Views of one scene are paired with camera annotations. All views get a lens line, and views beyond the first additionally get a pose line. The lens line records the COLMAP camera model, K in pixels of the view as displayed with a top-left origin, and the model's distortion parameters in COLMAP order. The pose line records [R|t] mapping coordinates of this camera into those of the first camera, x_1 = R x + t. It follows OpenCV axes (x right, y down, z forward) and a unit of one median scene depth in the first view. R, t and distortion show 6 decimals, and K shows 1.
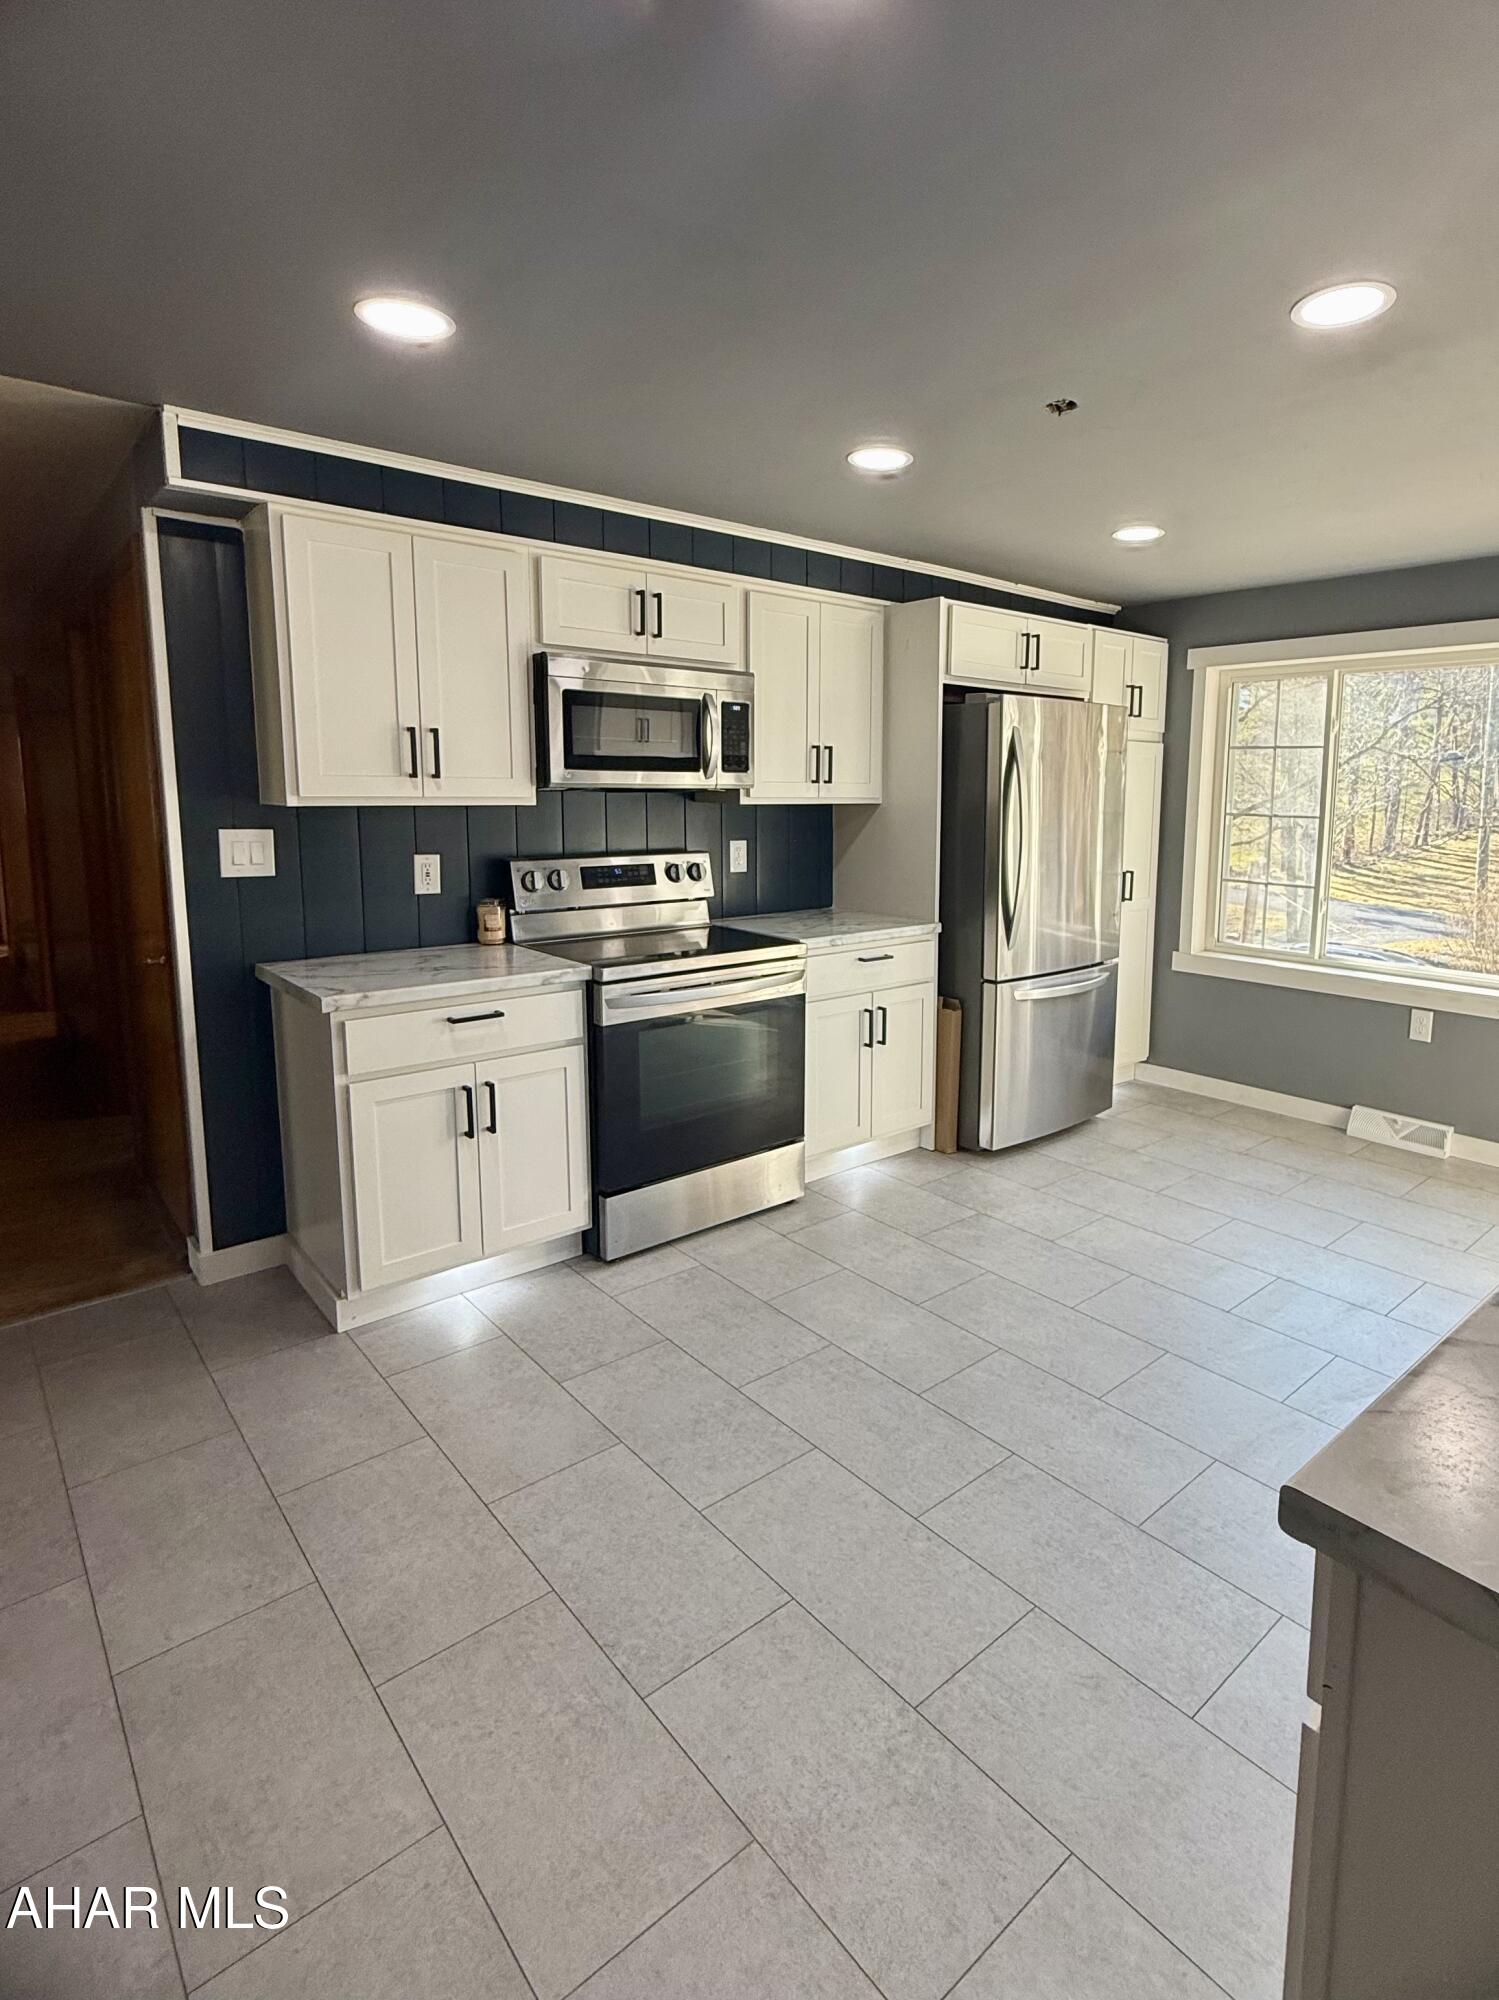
lens RADIAL K [[903.7, 0, 752.6], [0, 903.7, 997.0], [0, 0, 1]] dist [-0.000431, -0.000201]
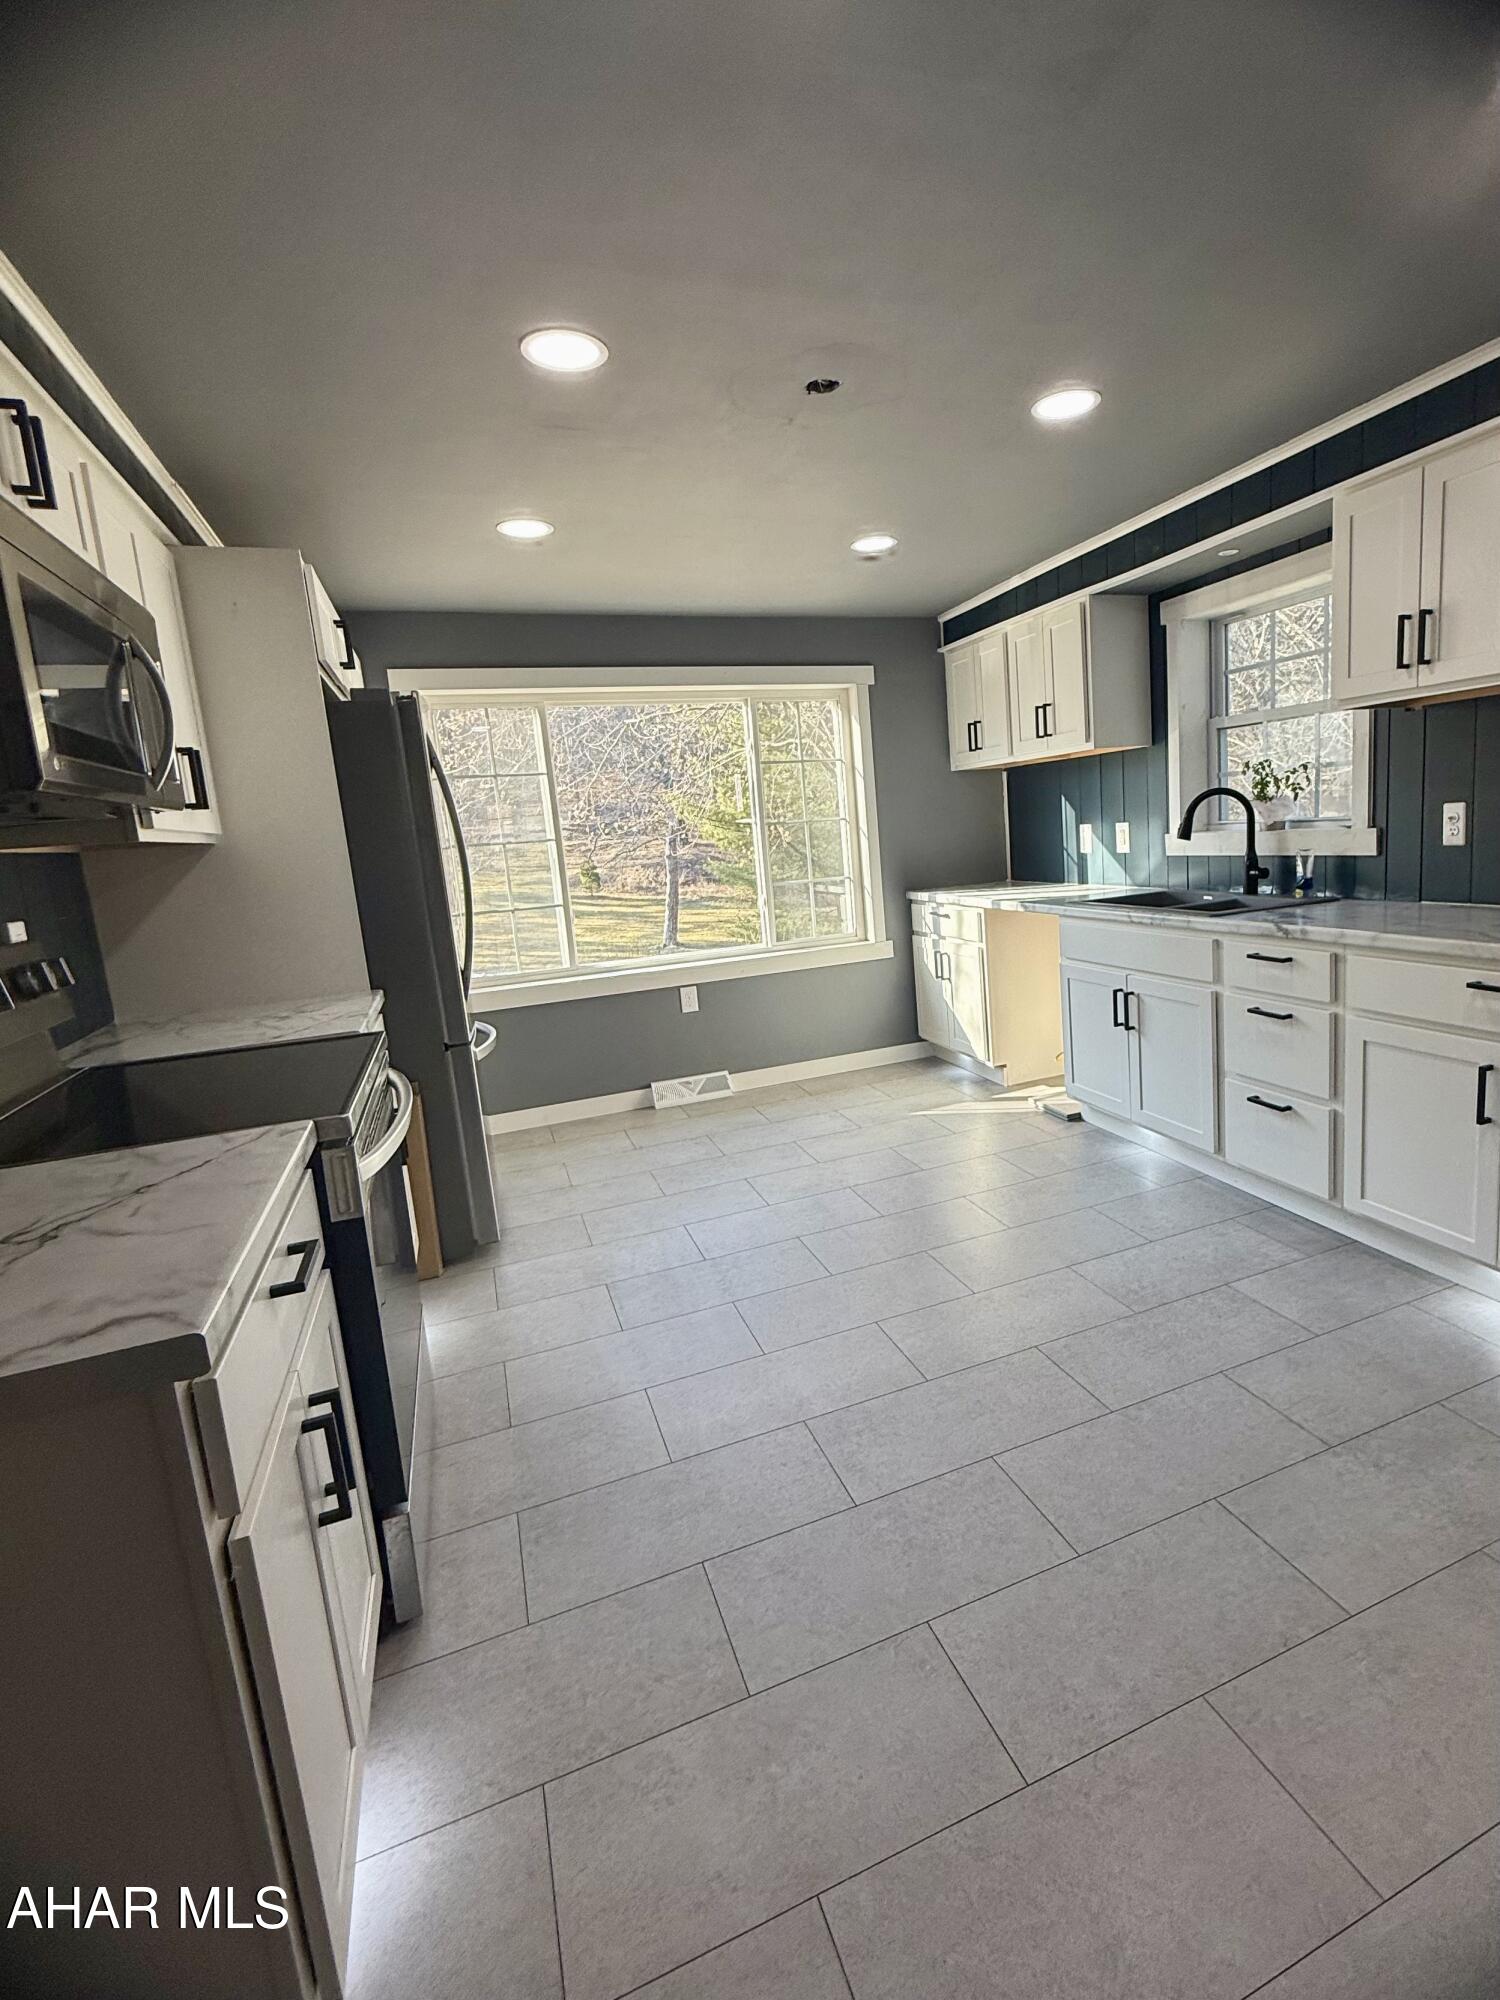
lens RADIAL K [[1007.2, 0, 749.7], [0, 1007.2, 1002.3], [0, 0, 1]] dist [-0.001956, -0.000823]
pose [[0.354083, -0.186826, 0.916363, -0.548082], [0.278785, 0.956381, 0.087263, -0.069087], [-0.892695, 0.224570, 0.390722, 0.440649]]
